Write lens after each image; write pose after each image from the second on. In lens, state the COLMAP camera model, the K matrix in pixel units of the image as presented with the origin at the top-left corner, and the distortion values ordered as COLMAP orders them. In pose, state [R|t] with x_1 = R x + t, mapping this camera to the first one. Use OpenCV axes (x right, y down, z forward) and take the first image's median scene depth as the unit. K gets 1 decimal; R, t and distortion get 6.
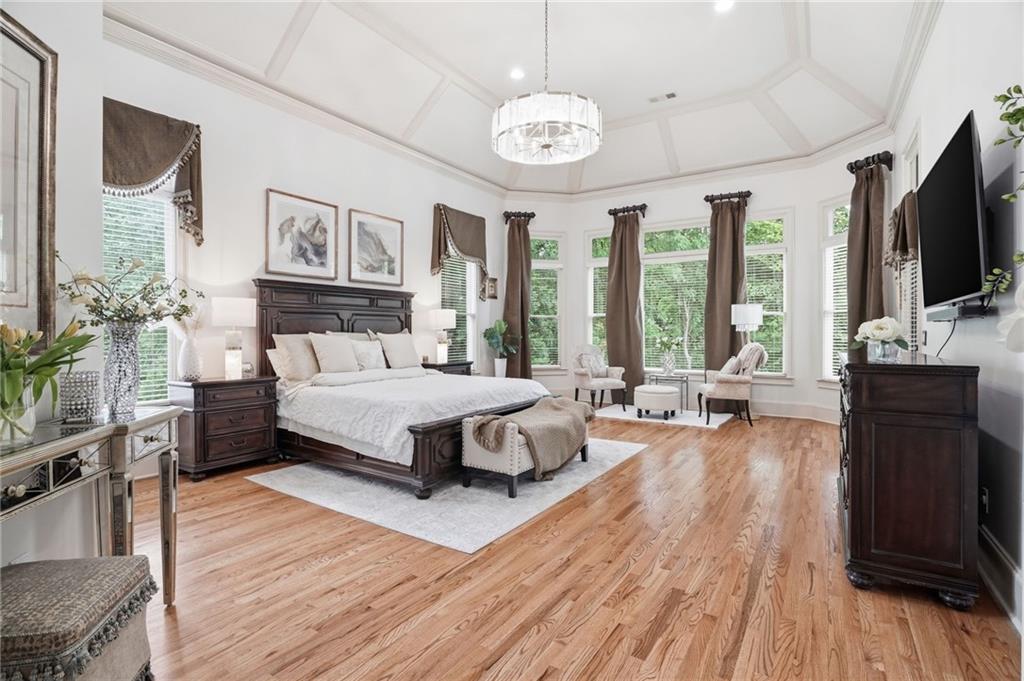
lens RADIAL K [[496.5, 0, 511.6], [0, 496.5, 333.2], [0, 0, 1]] dist [-0.025267, 0.007862]
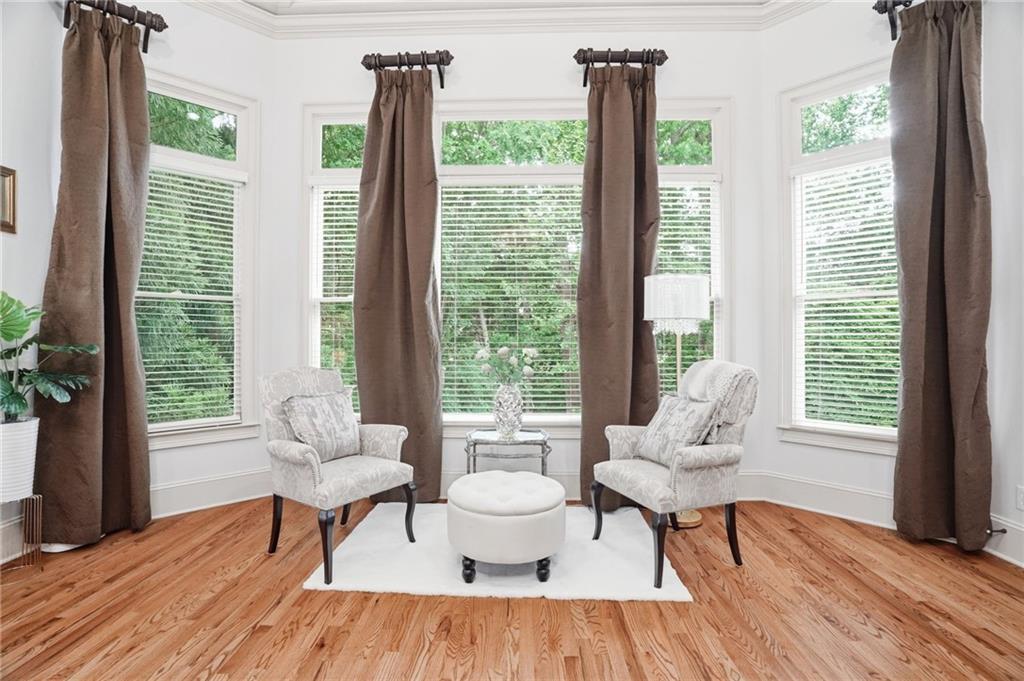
lens RADIAL K [[496.5, 0, 515.9], [0, 496.5, 332.5], [0, 0, 1]] dist [-0.025267, 0.007862]
pose [[0.857103, 0.006268, 0.515107, 0.091868], [0.001701, 0.999886, -0.014997, 0.000499], [-0.515142, 0.013730, 0.856995, 0.578966]]
